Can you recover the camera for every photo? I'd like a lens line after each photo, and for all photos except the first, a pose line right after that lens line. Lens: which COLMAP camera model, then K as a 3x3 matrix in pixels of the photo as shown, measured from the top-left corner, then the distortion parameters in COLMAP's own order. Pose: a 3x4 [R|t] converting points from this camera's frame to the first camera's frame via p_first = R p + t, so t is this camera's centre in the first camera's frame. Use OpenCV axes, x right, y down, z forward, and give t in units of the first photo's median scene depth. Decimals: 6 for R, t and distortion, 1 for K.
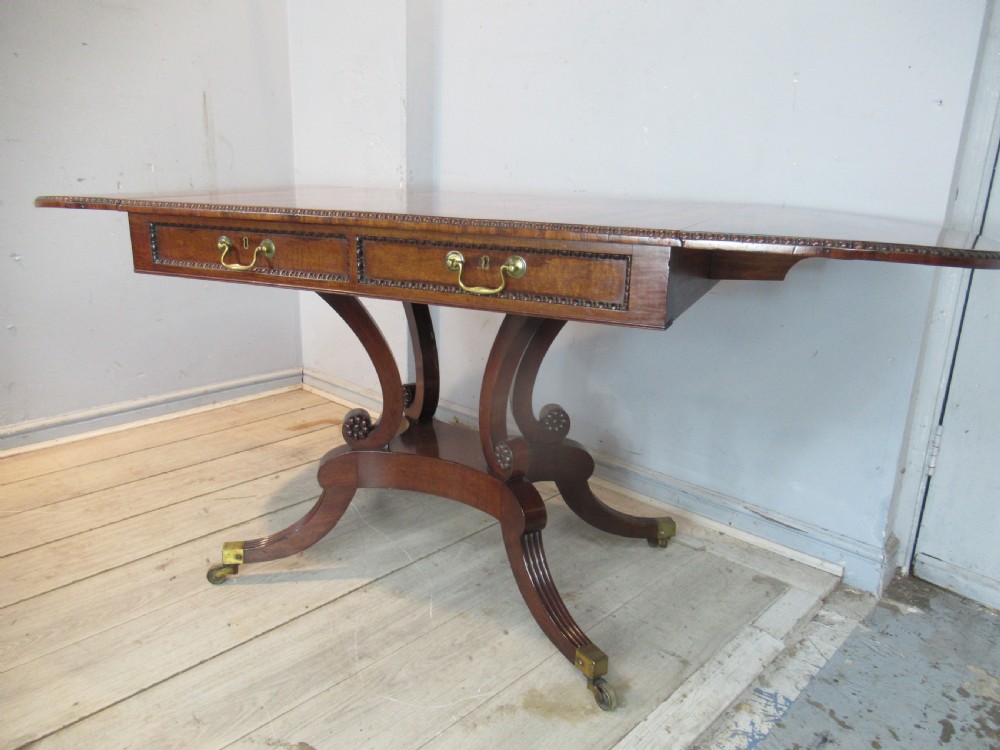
lens RADIAL K [[743.7, 0, 476.9], [0, 743.7, 380.3], [0, 0, 1]] dist [-0.017283, 0.009236]
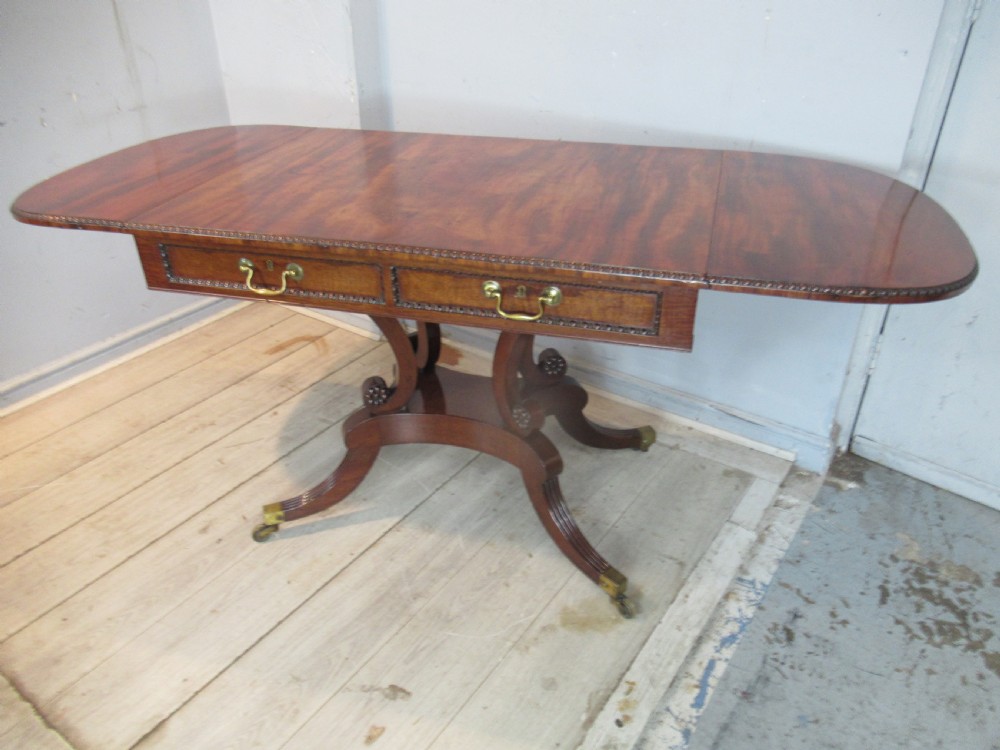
lens RADIAL K [[743.7, 0, 476.6], [0, 743.7, 383.2], [0, 0, 1]] dist [-0.017283, 0.009236]
pose [[0.987985, -0.114964, 0.103289, -0.135384], [0.084499, 0.961407, 0.261831, -0.238391], [-0.129404, -0.249958, 0.959571, -0.049929]]
